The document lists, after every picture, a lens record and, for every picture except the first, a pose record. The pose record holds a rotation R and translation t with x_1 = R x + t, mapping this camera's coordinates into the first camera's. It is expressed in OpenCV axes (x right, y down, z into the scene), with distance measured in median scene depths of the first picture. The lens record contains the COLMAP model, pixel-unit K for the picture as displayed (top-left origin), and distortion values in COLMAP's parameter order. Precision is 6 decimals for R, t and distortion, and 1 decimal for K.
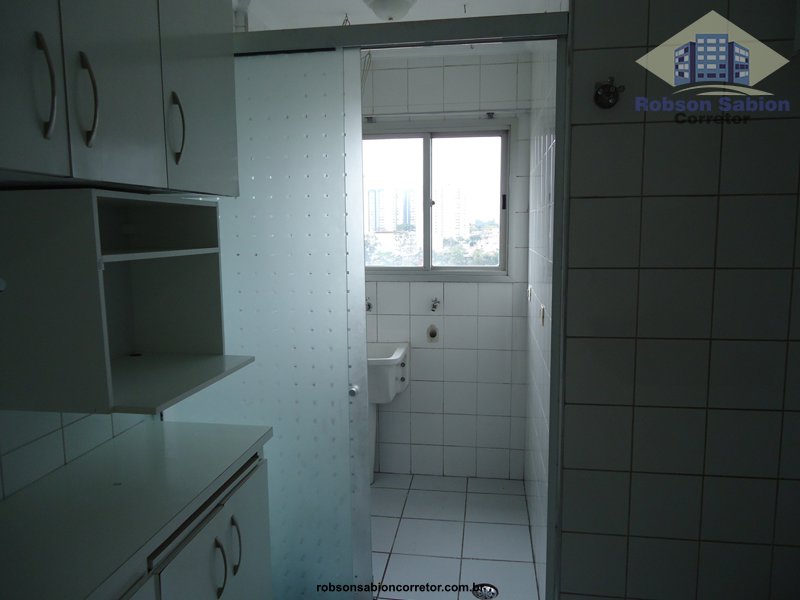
lens RADIAL K [[580.9, 0, 398.0], [0, 580.9, 297.0], [0, 0, 1]] dist [-0.008351, 0.004293]
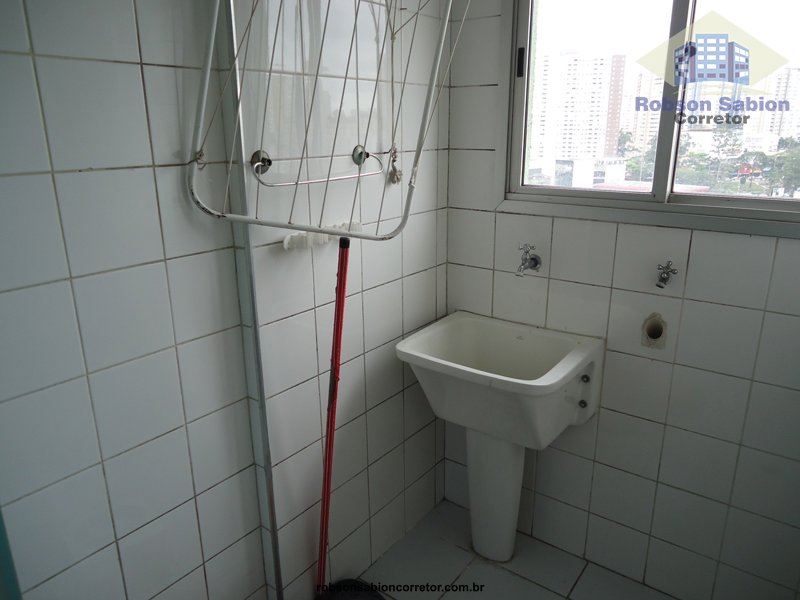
lens RADIAL K [[580.9, 0, 398.0], [0, 580.9, 297.0], [0, 0, 1]] dist [-0.008351, 0.004293]
pose [[0.882697, 0.135695, -0.449926, 0.155535], [-0.057299, 0.981338, 0.183554, -0.079507], [0.466437, -0.136242, 0.873999, 0.853248]]
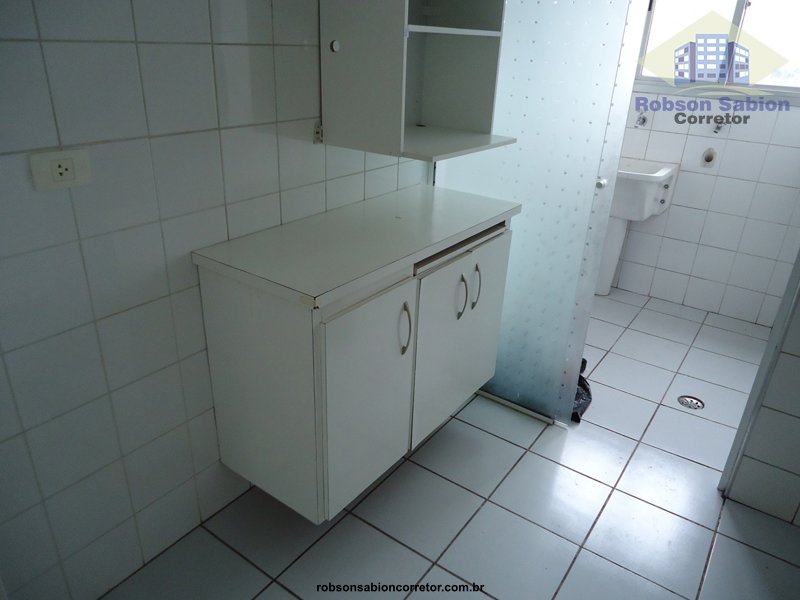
lens RADIAL K [[580.9, 0, 398.0], [0, 580.9, 297.0], [0, 0, 1]] dist [-0.008351, 0.004293]
pose [[0.890880, 0.228011, -0.392866, 0.057925], [-0.103023, 0.943775, 0.314127, 0.060031], [0.442401, -0.239375, 0.864280, -0.142697]]
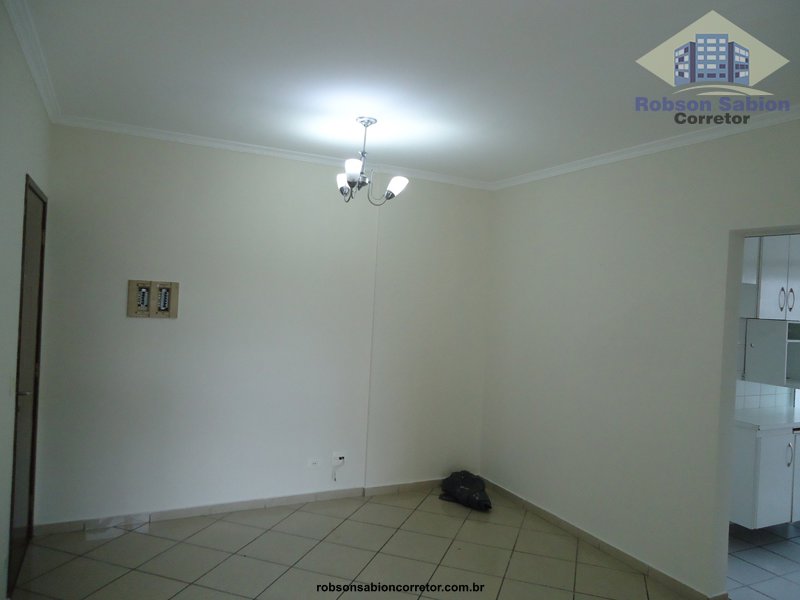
lens RADIAL K [[580.9, 0, 398.0], [0, 580.9, 297.0], [0, 0, 1]] dist [-0.008351, 0.004293]
pose [[0.577409, 0.045295, -0.815197, 0.623942], [-0.153861, 0.986607, -0.054162, 0.144708], [0.801826, 0.156701, 0.576645, -1.899578]]
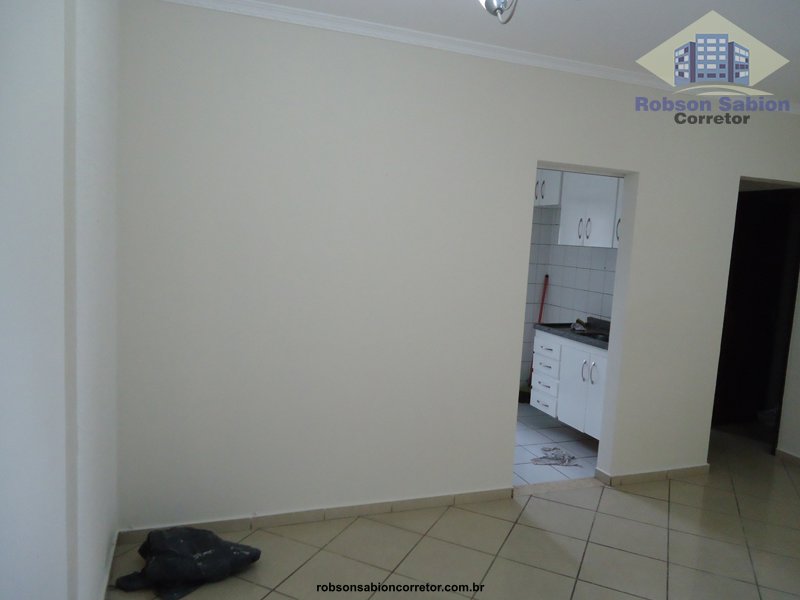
lens RADIAL K [[580.9, 0, 398.0], [0, 580.9, 297.0], [0, 0, 1]] dist [-0.008351, 0.004293]
pose [[0.876637, 0.008158, 0.481084, -1.494983], [-0.009209, 0.999958, -0.000176, 0.141676], [-0.481065, -0.004276, 0.876674, -1.574212]]
